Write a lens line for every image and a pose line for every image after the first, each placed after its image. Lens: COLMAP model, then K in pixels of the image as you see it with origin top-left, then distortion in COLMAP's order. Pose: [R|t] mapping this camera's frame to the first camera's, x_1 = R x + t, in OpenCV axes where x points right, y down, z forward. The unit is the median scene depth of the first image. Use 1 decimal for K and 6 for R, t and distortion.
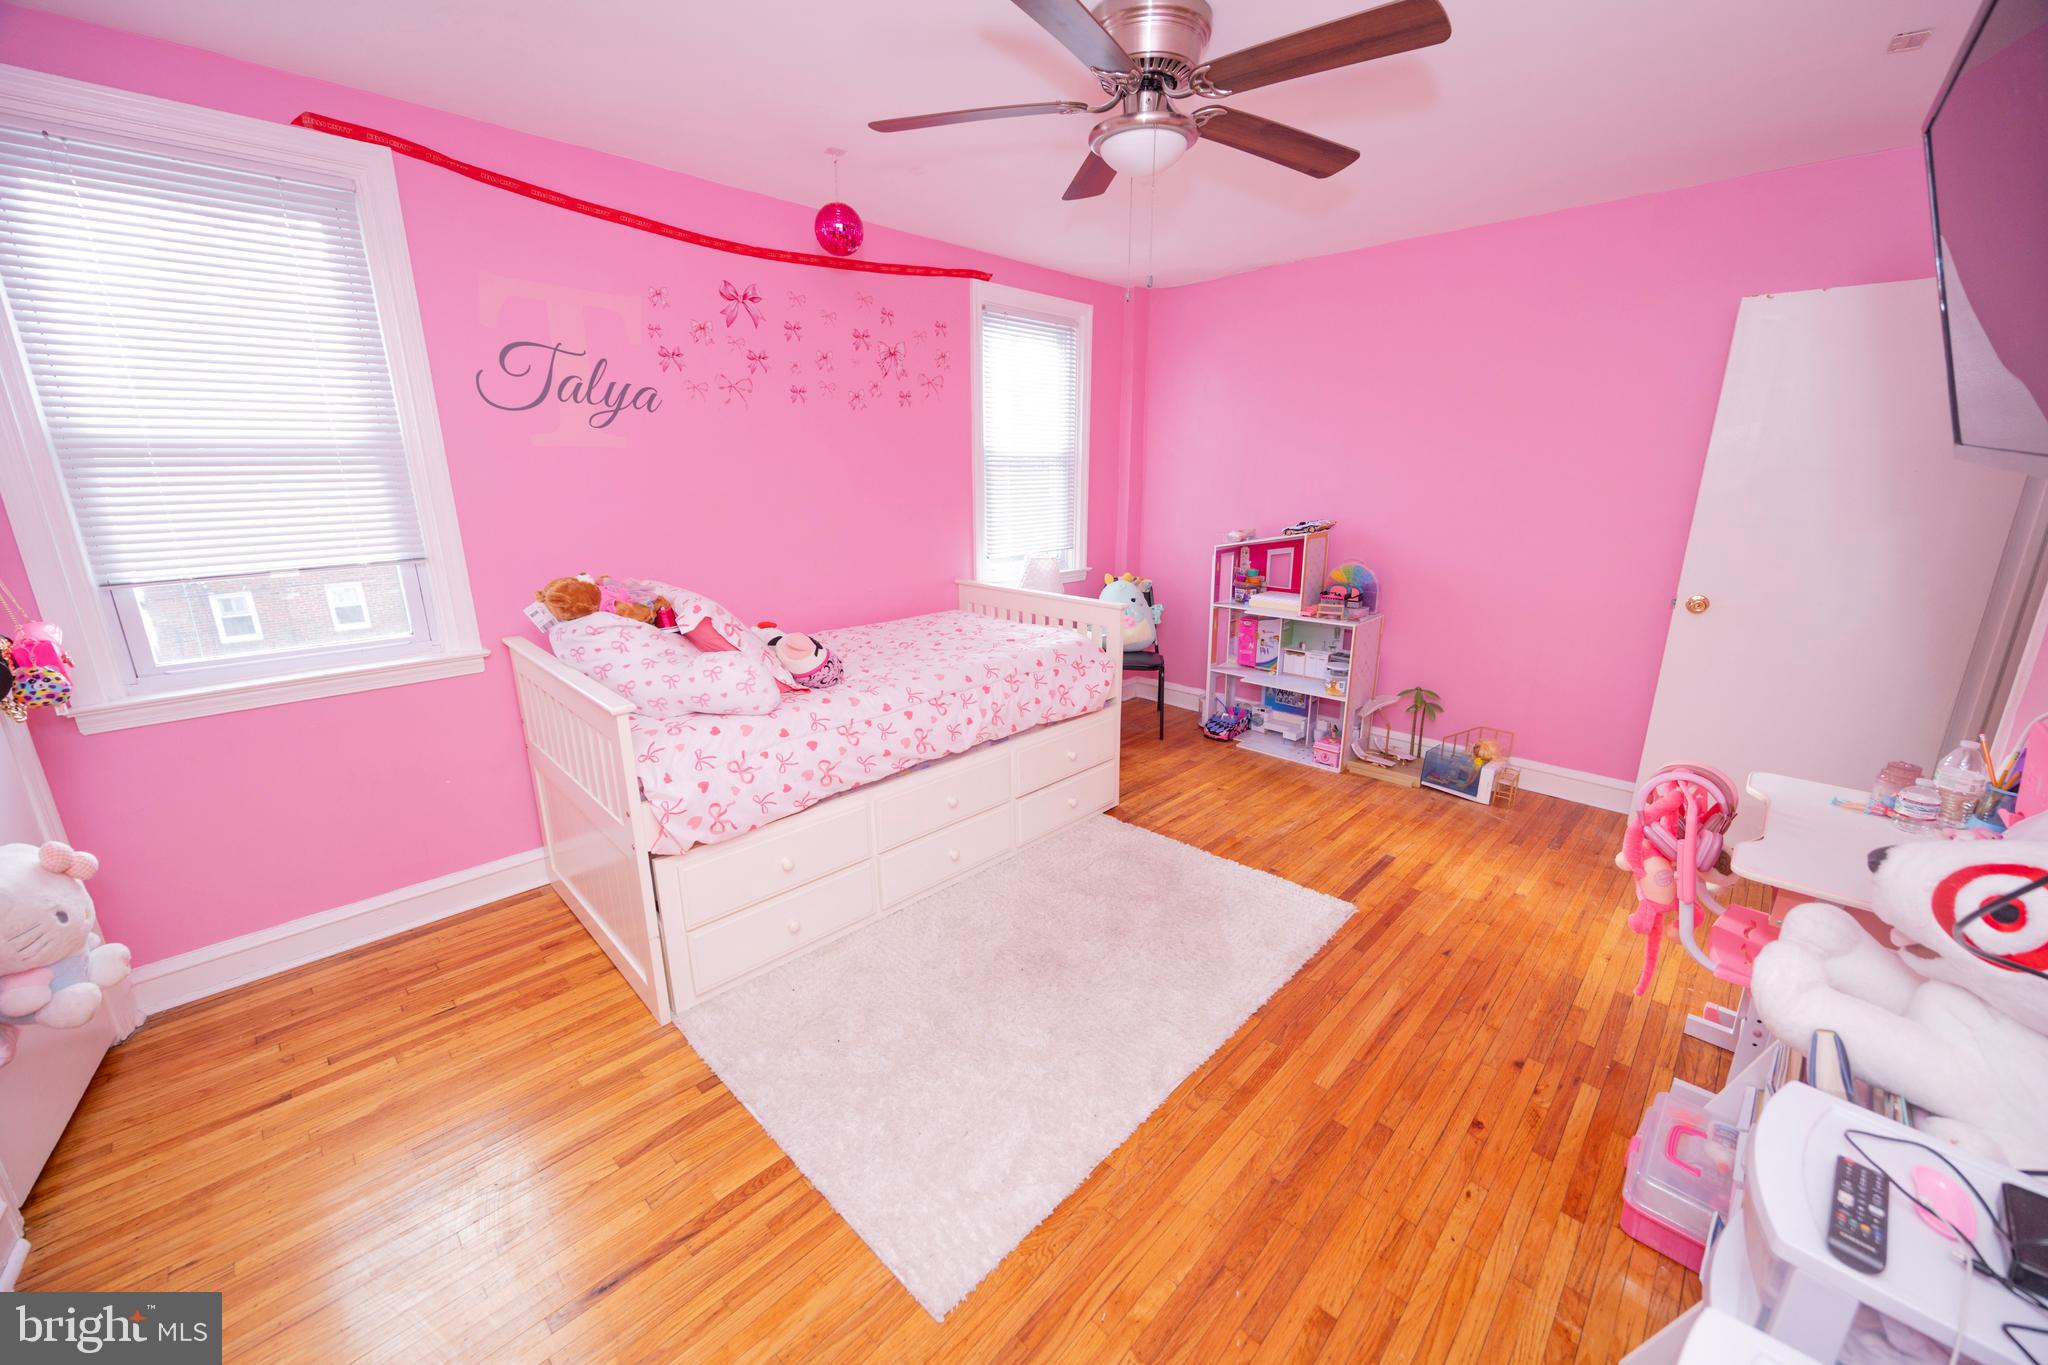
lens RADIAL K [[775.2, 0, 1033.8], [0, 775.2, 681.6], [0, 0, 1]] dist [-0.009617, 0.000833]
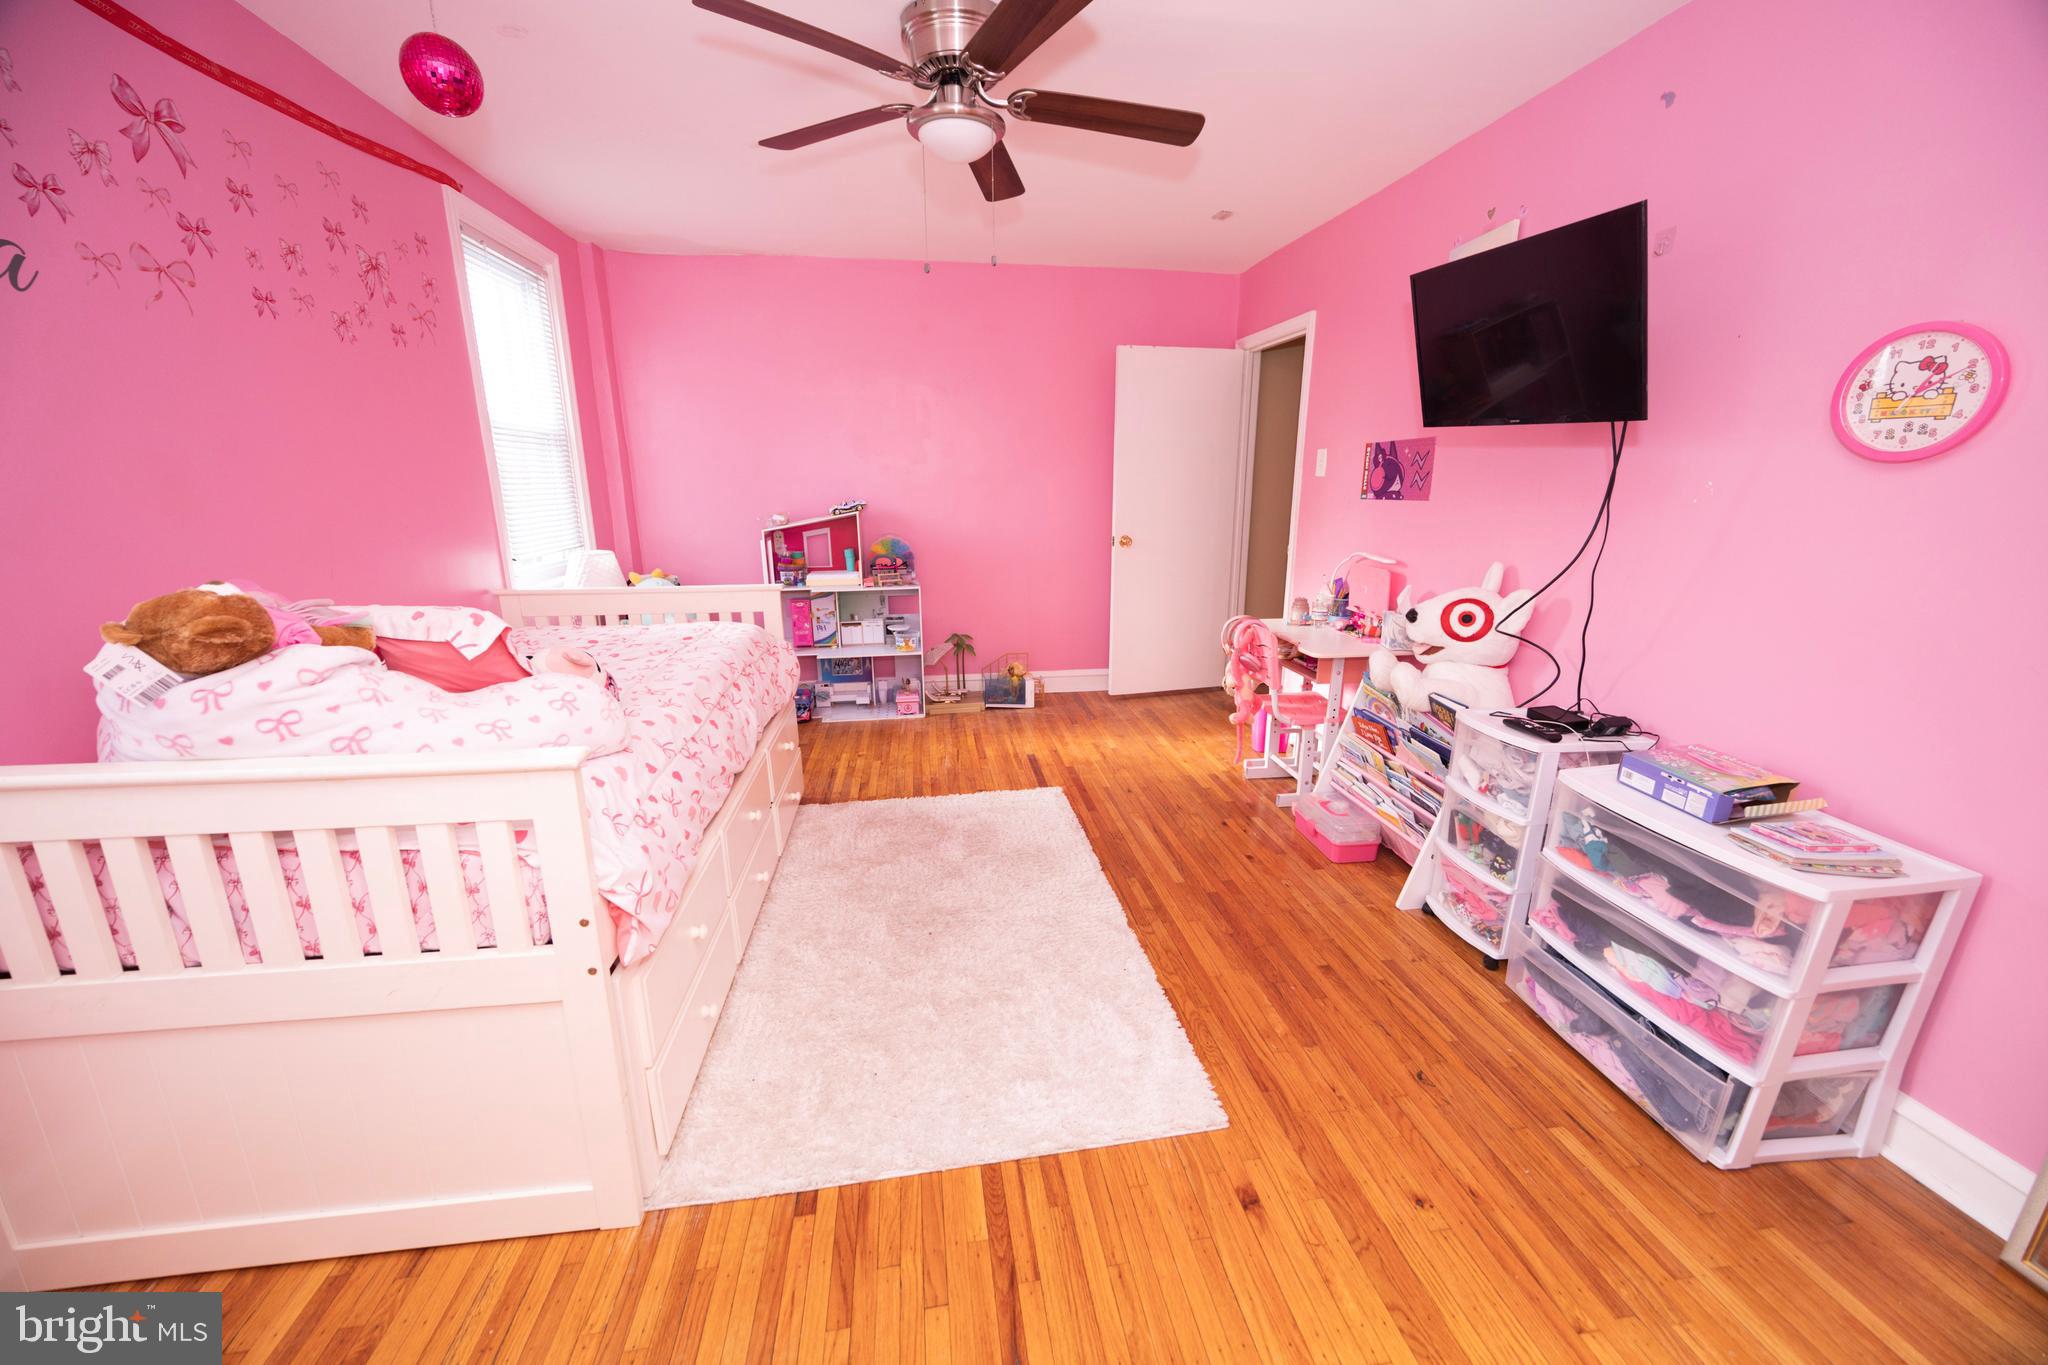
lens RADIAL K [[775.2, 0, 1029.6], [0, 775.2, 682.8], [0, 0, 1]] dist [-0.009617, 0.000833]
pose [[0.605041, -0.202215, 0.770087, -0.433591], [0.211320, 0.973306, 0.089548, -0.001804], [-0.767639, 0.108555, 0.631622, 0.163333]]
